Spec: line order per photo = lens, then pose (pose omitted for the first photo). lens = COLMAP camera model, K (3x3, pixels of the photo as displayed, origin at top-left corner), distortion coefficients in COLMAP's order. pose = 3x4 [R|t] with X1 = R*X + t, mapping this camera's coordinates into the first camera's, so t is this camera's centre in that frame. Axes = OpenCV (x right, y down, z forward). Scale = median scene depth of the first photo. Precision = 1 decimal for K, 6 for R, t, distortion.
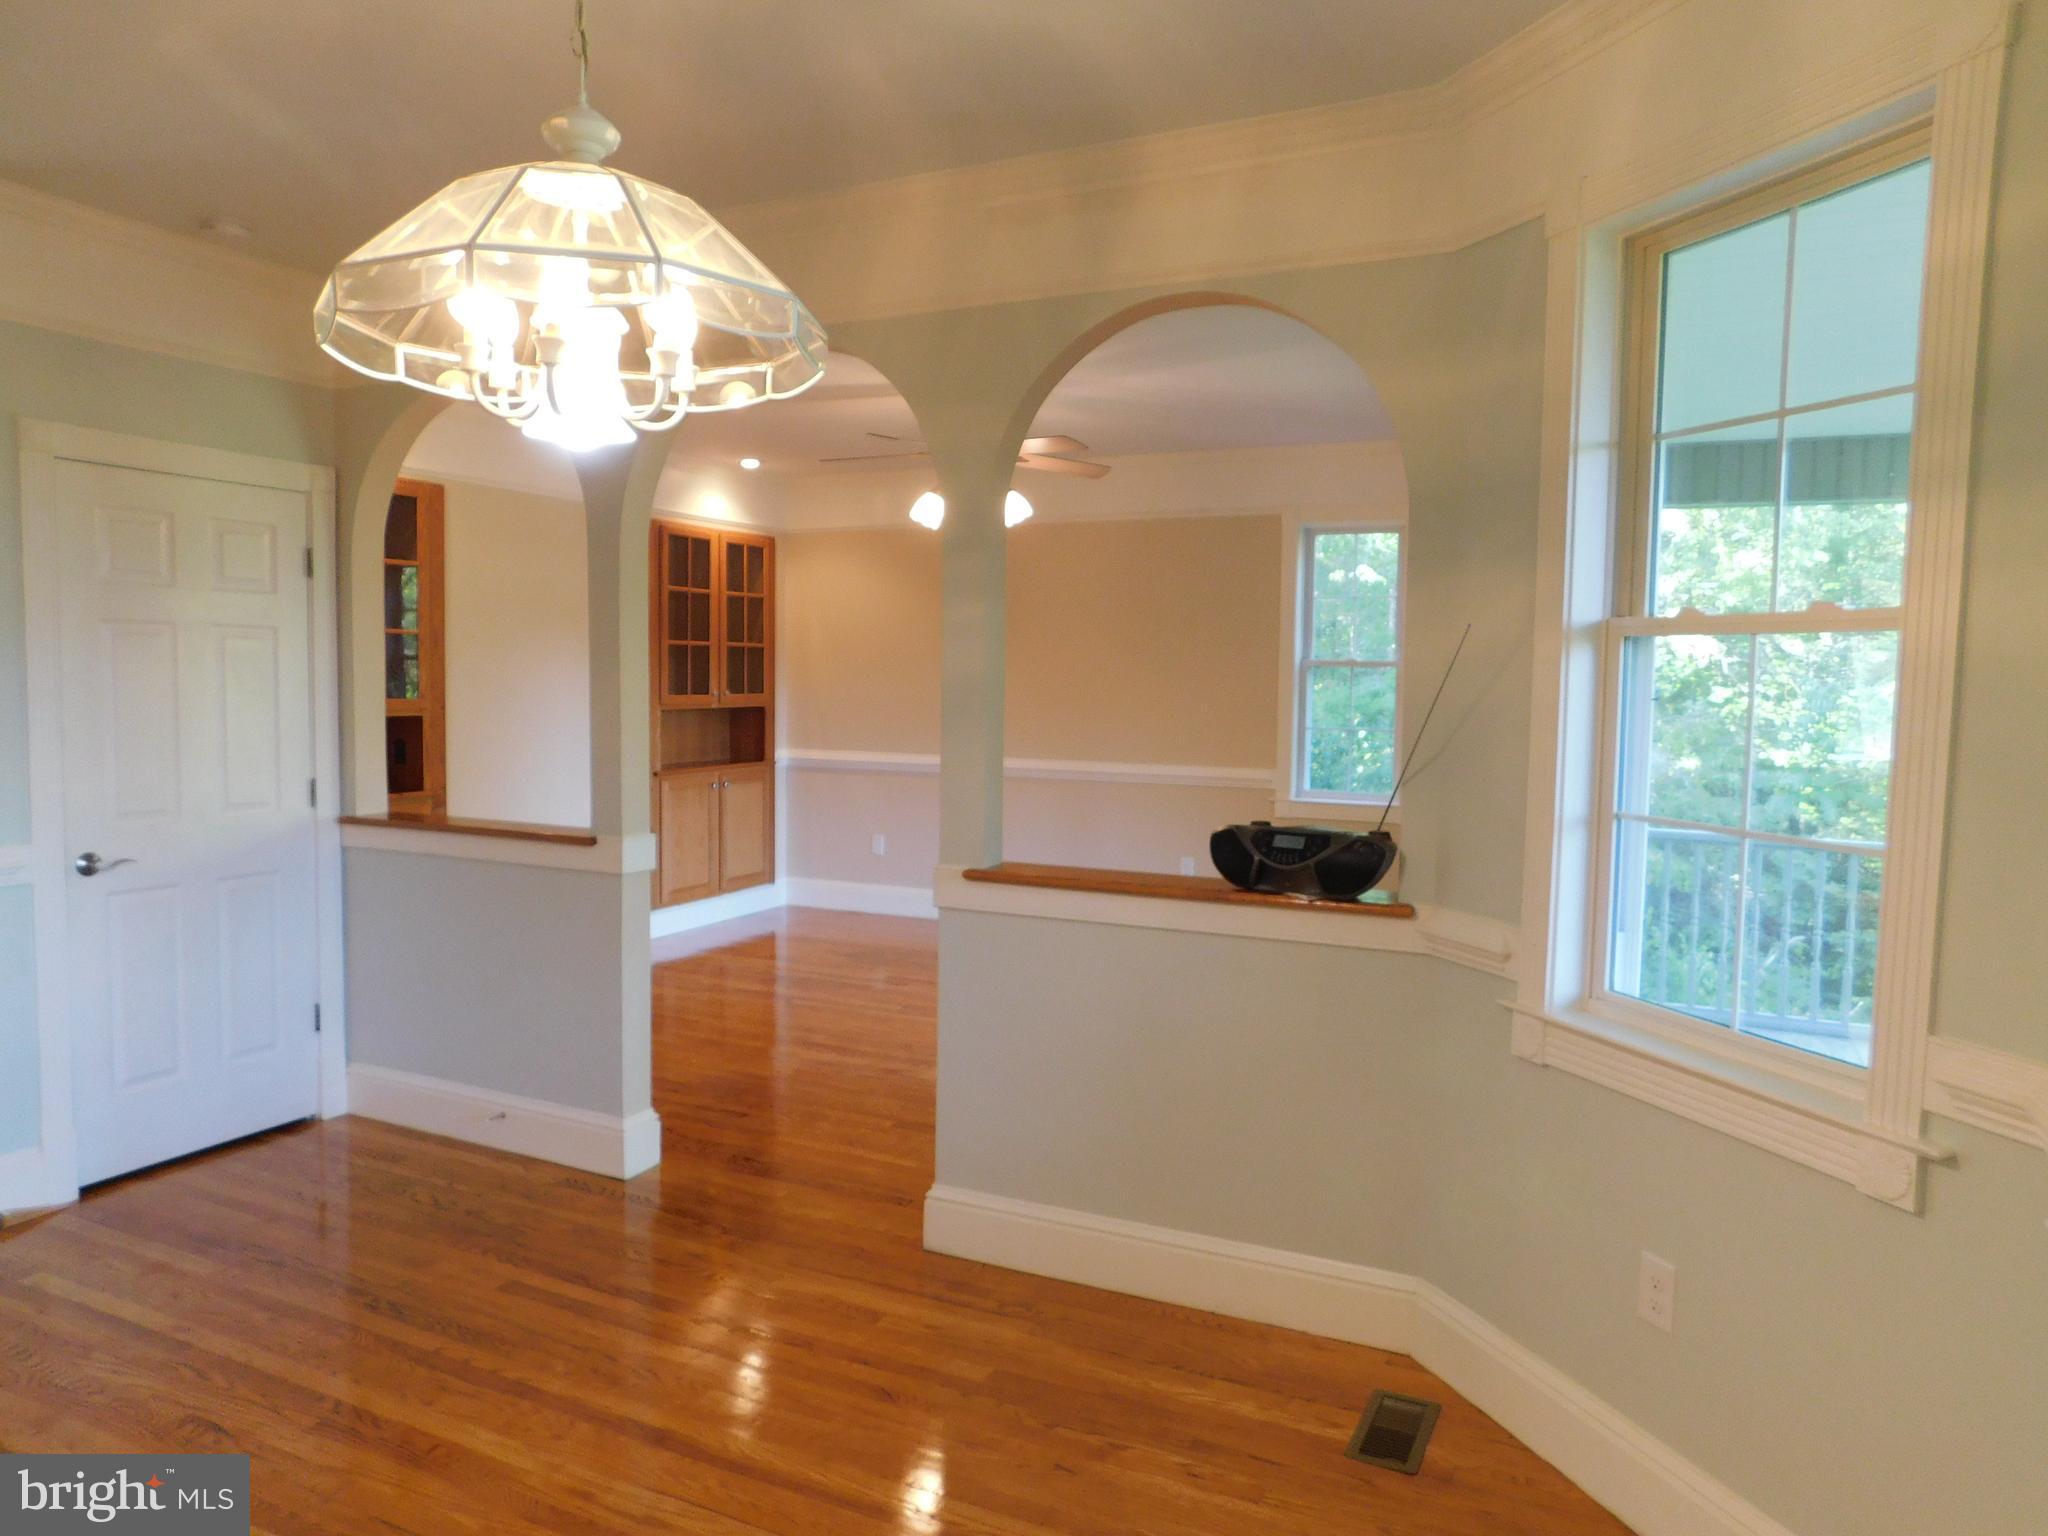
lens RADIAL K [[1368.1, 0, 1025.2], [0, 1368.1, 760.1], [0, 0, 1]] dist [-0.060660, 0.045624]
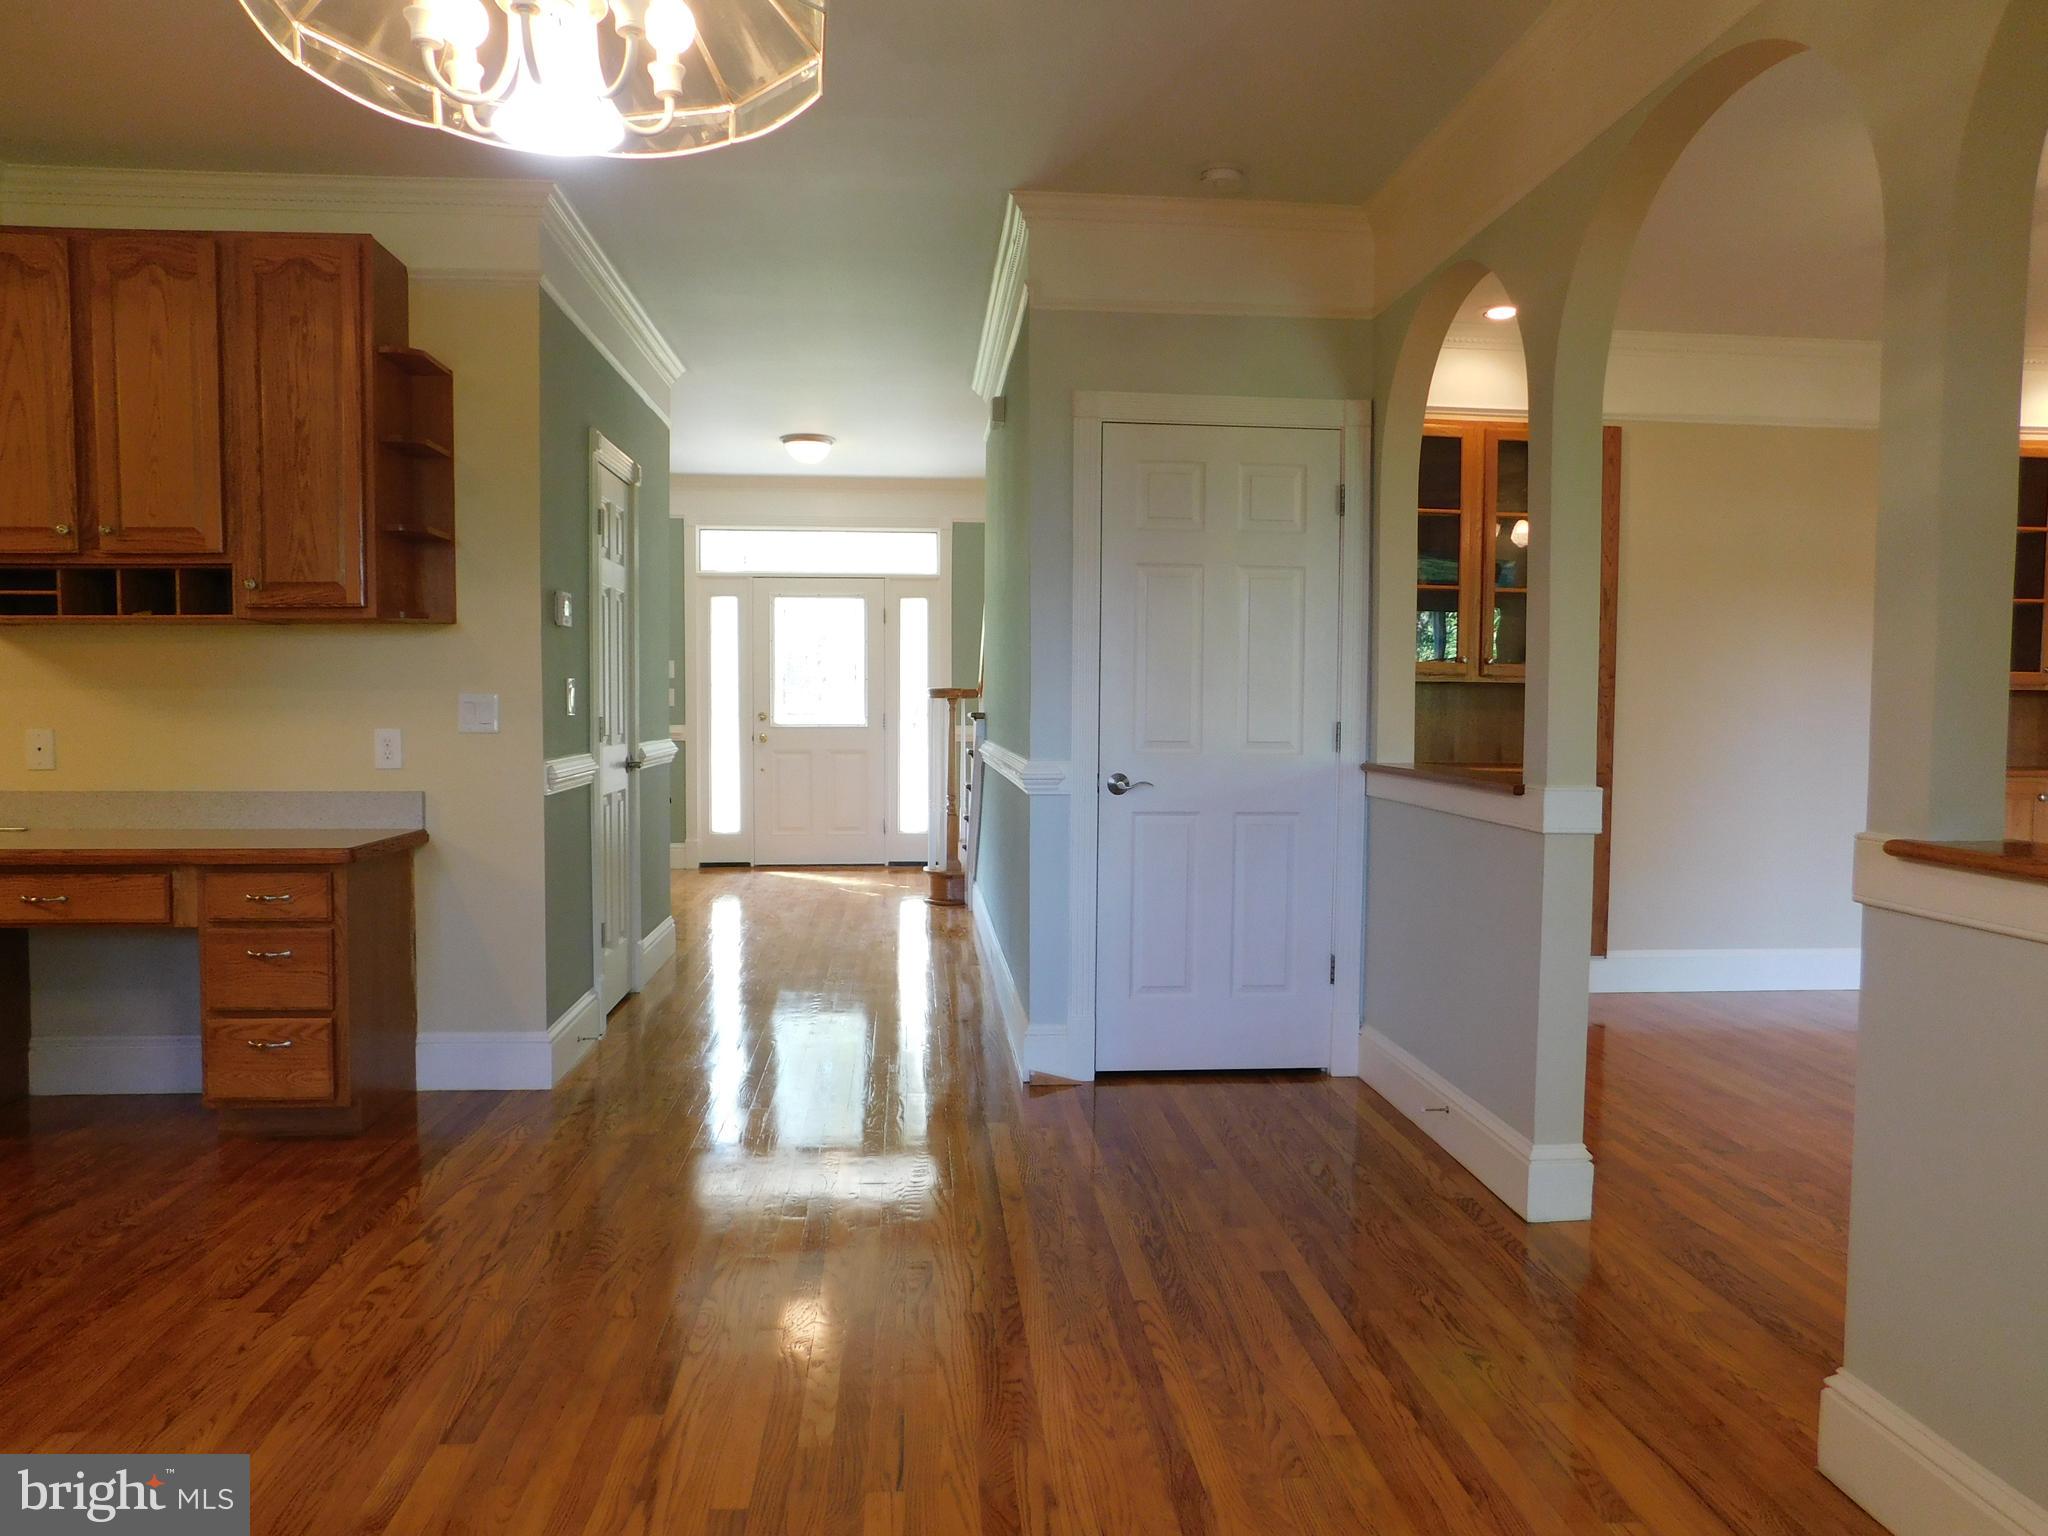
lens RADIAL K [[1368.1, 0, 1018.5], [0, 1368.1, 759.5], [0, 0, 1]] dist [-0.060660, 0.045624]
pose [[0.504416, 0.030891, -0.862908, 0.232035], [-0.055983, 0.998427, 0.003017, 0.057042], [0.861644, 0.046787, 0.505352, 0.345089]]
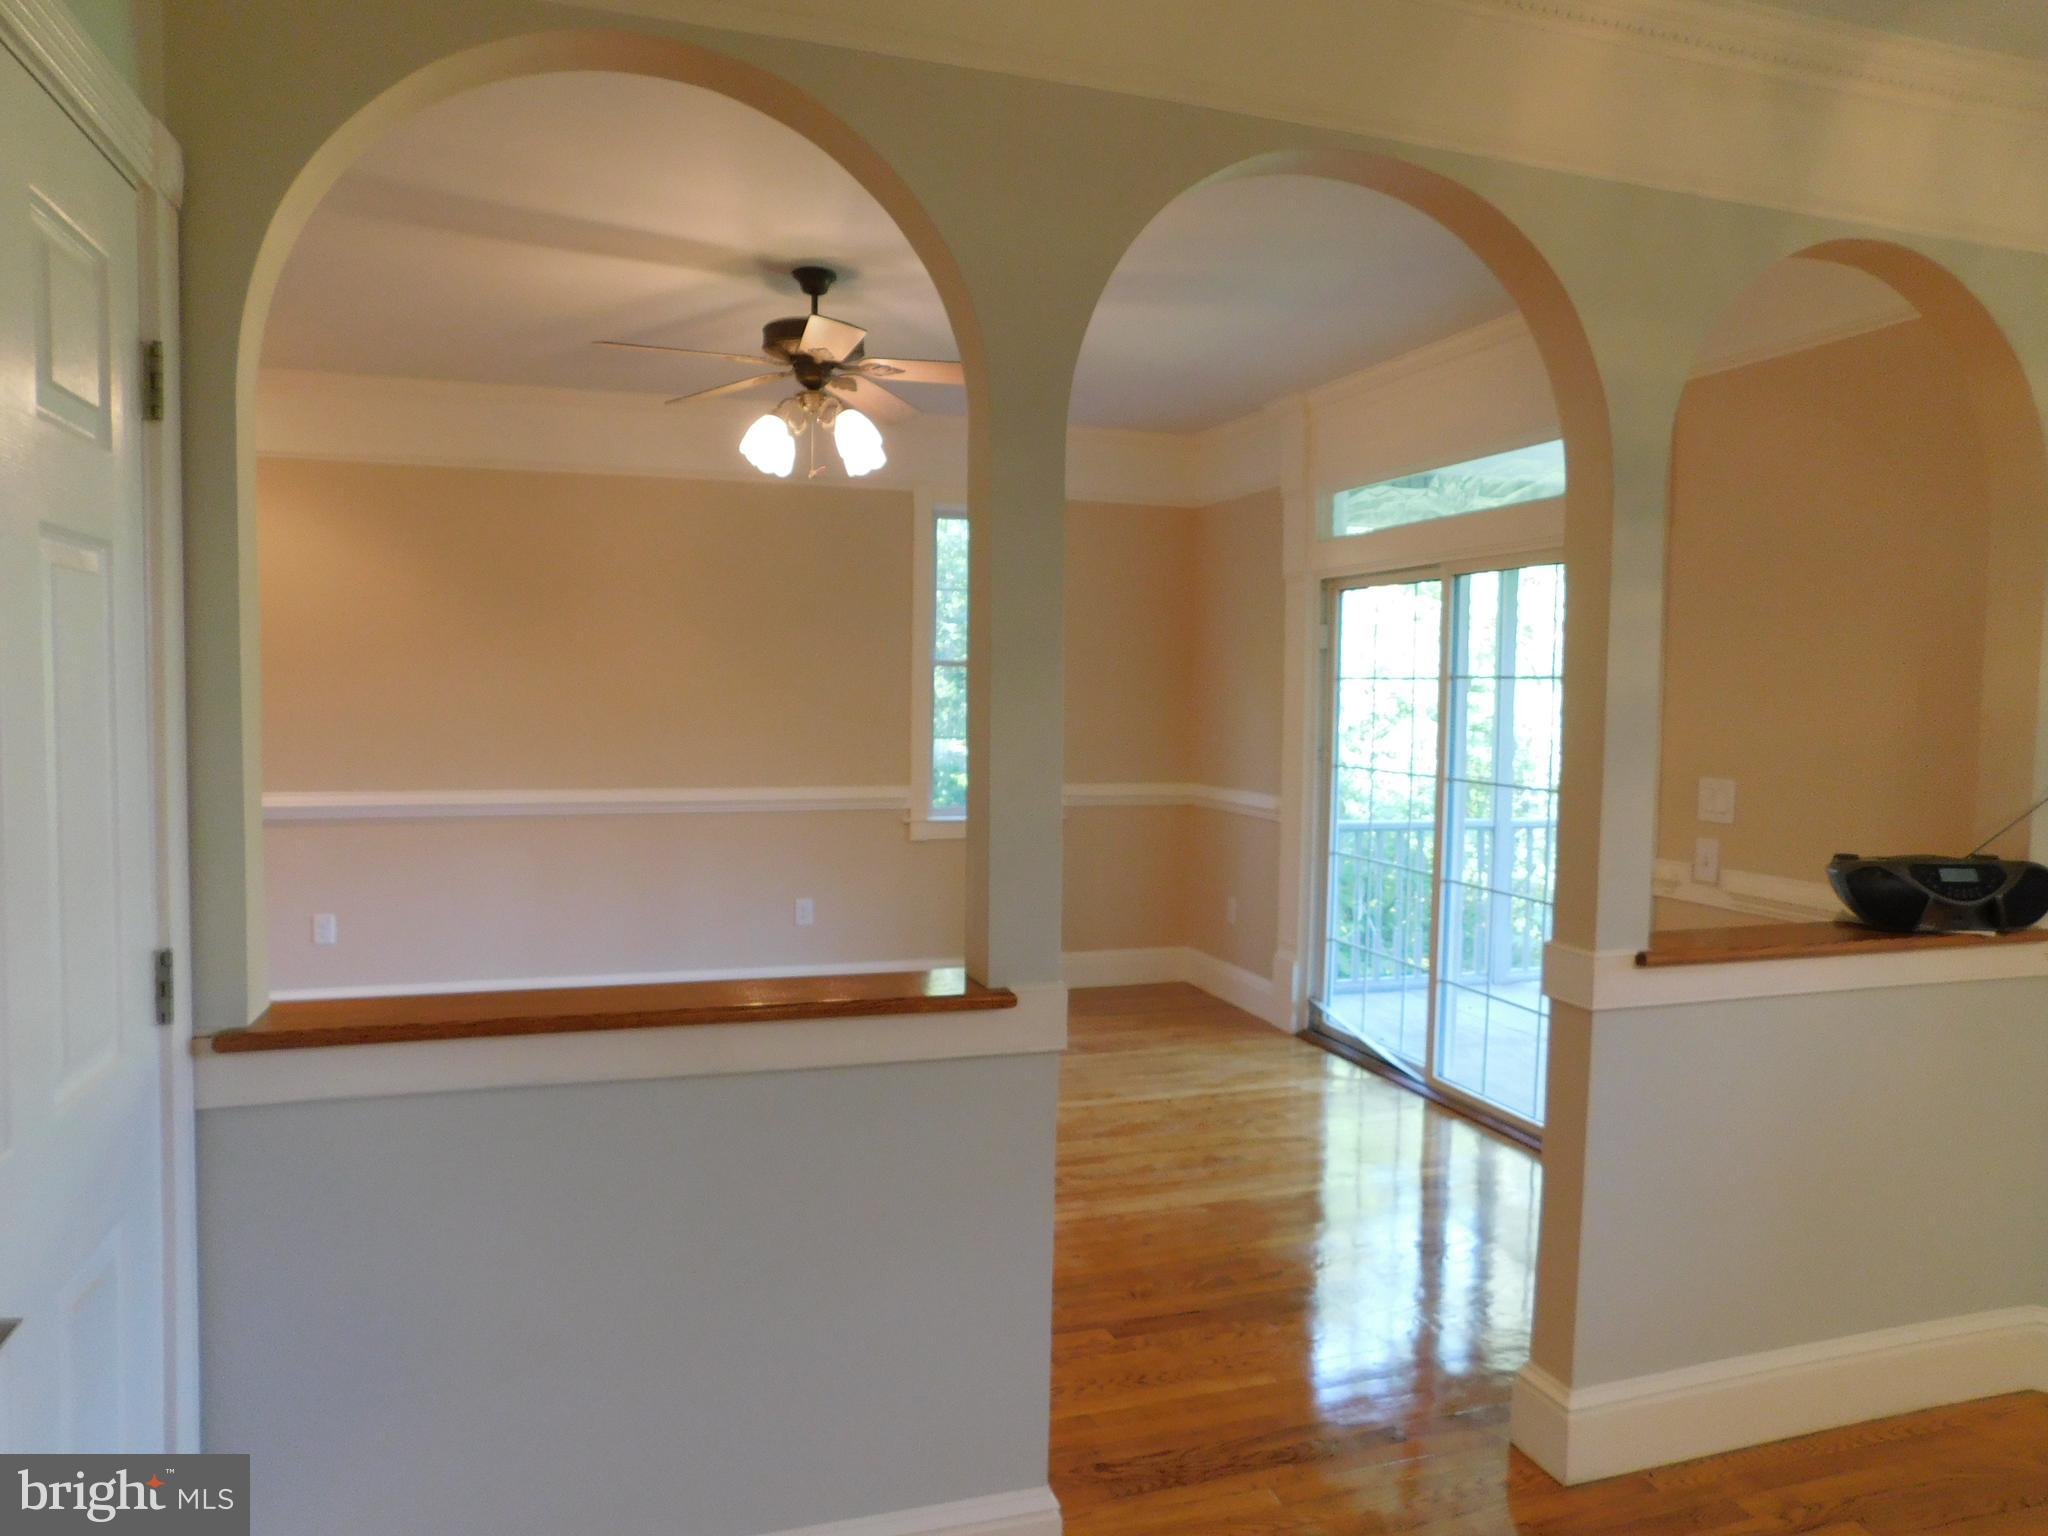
lens RADIAL K [[1368.1, 0, 1023.6], [0, 1368.1, 758.5], [0, 0, 1]] dist [-0.060660, 0.045624]
pose [[0.724352, -0.039764, 0.688282, -0.692318], [0.038388, 0.999113, 0.017322, -0.045385], [-0.688360, 0.013874, 0.725236, 0.615694]]
